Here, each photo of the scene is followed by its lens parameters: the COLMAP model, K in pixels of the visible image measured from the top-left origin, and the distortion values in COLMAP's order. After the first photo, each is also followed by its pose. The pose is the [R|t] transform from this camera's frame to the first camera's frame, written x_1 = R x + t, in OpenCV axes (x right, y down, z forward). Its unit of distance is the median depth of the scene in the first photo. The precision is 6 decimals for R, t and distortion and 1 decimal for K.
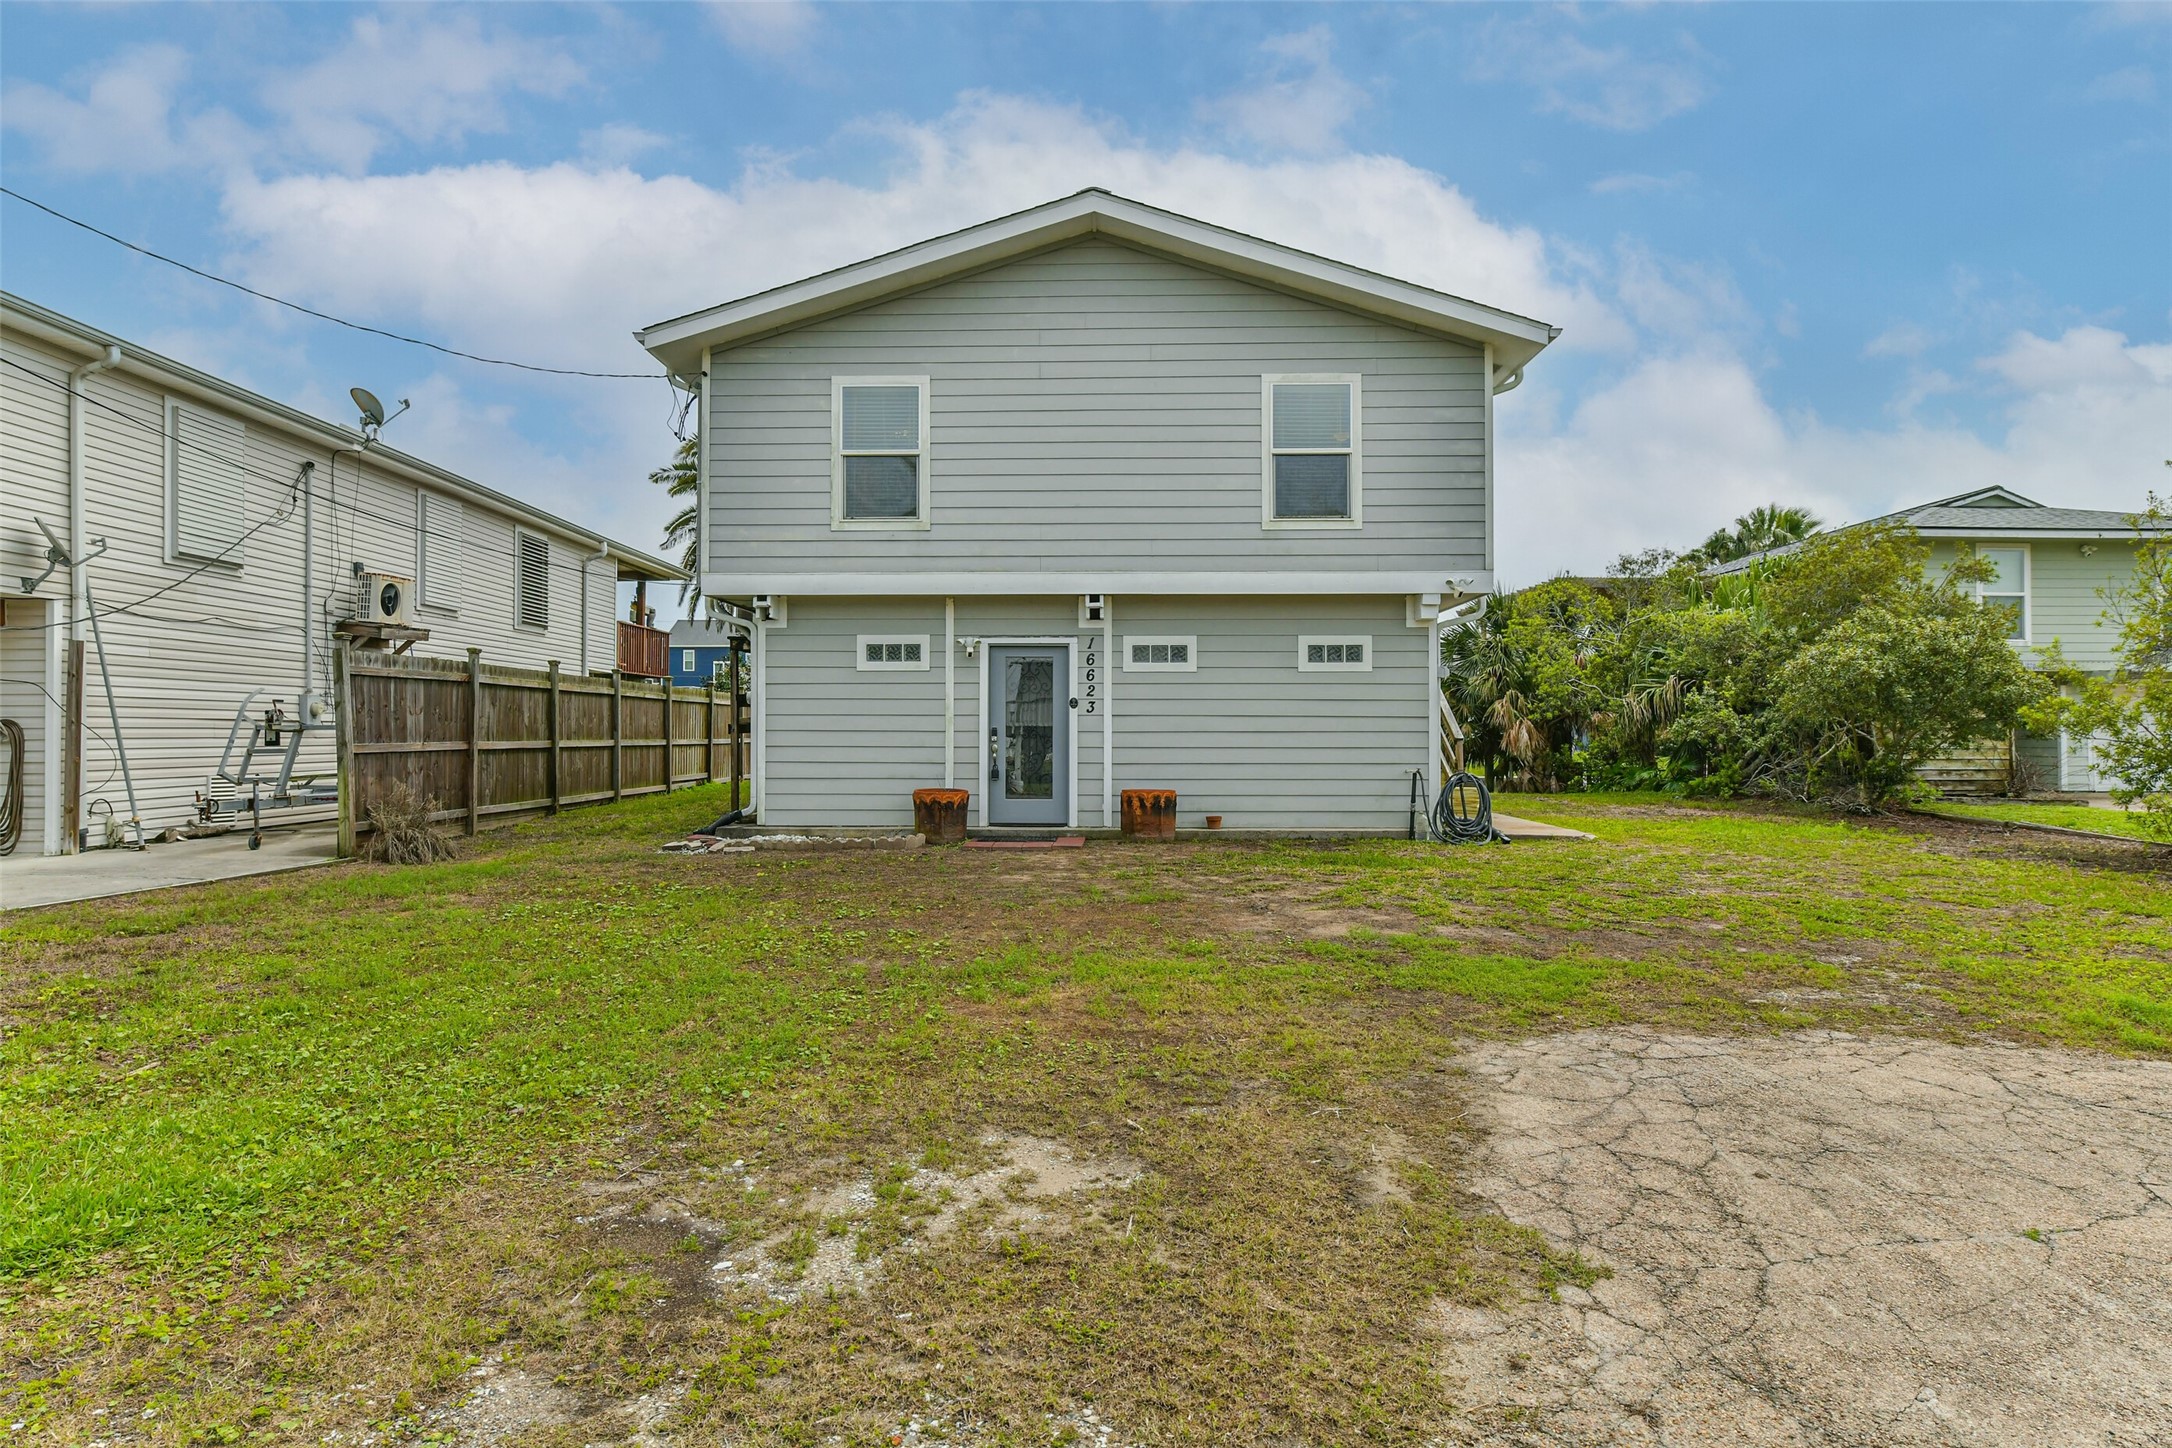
lens RADIAL K [[1140.7, 0, 1083.6], [0, 1140.7, 740.5], [0, 0, 1]] dist [0.002698, -0.000149]
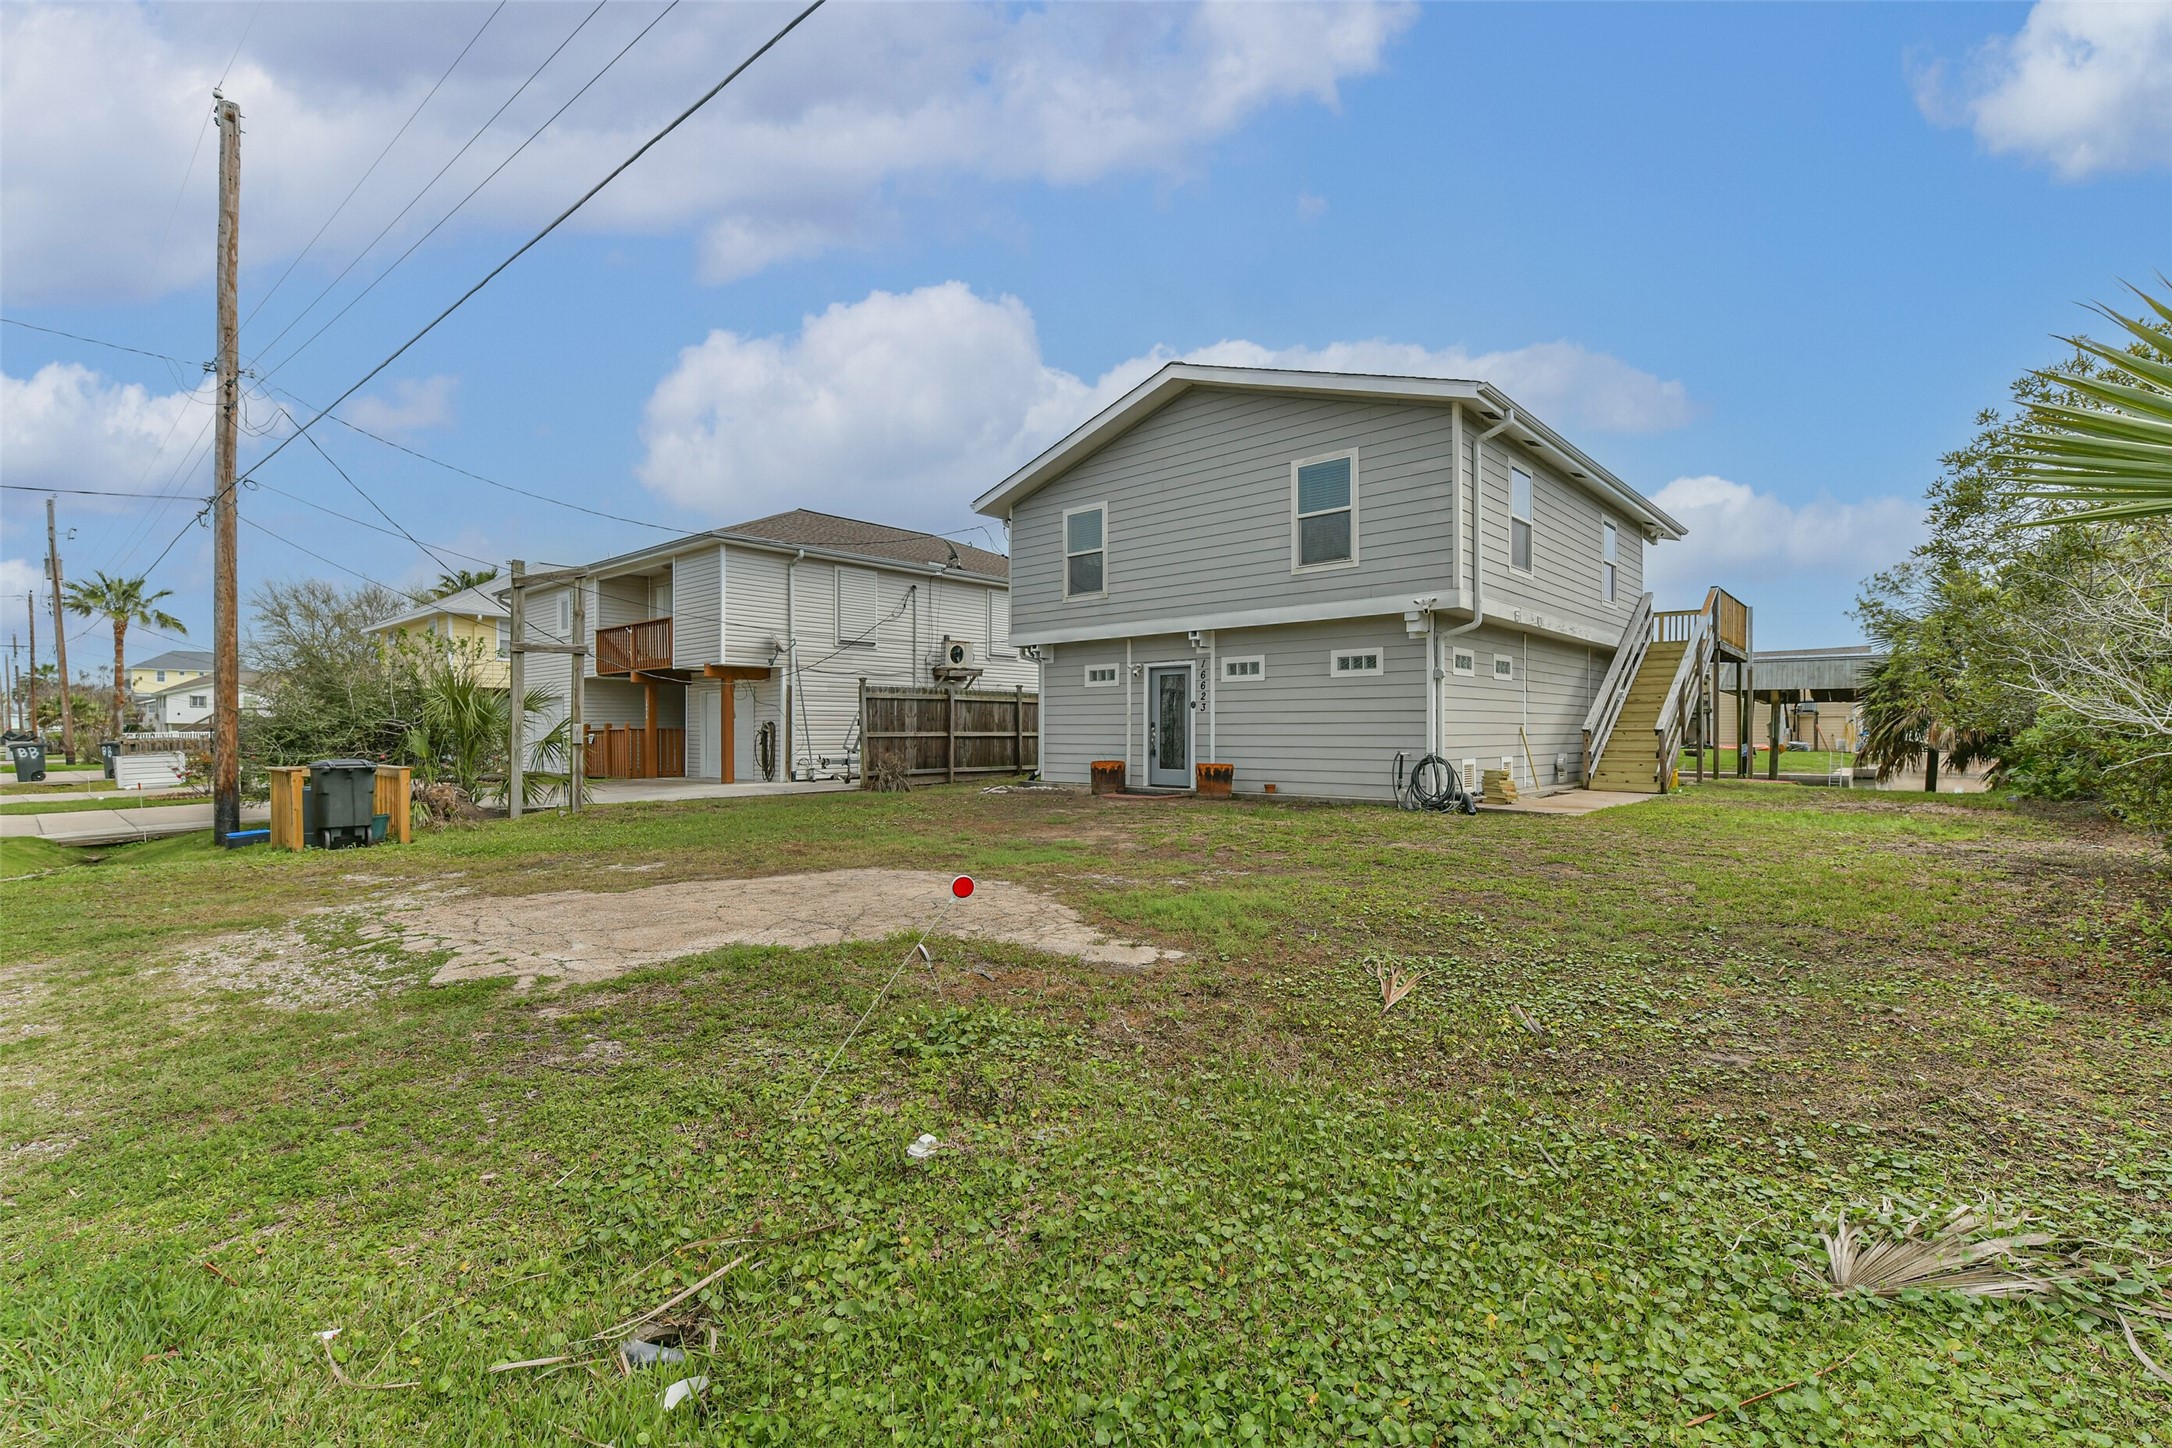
lens RADIAL K [[946.3, 0, 1088.7], [0, 946.3, 732.1], [0, 0, 1]] dist [0.040383, -0.015014]
pose [[0.763294, -0.001626, -0.646050, 0.683617], [0.001316, 0.999999, -0.000963, 0.003482], [0.646050, -0.000115, 0.763295, -0.023344]]
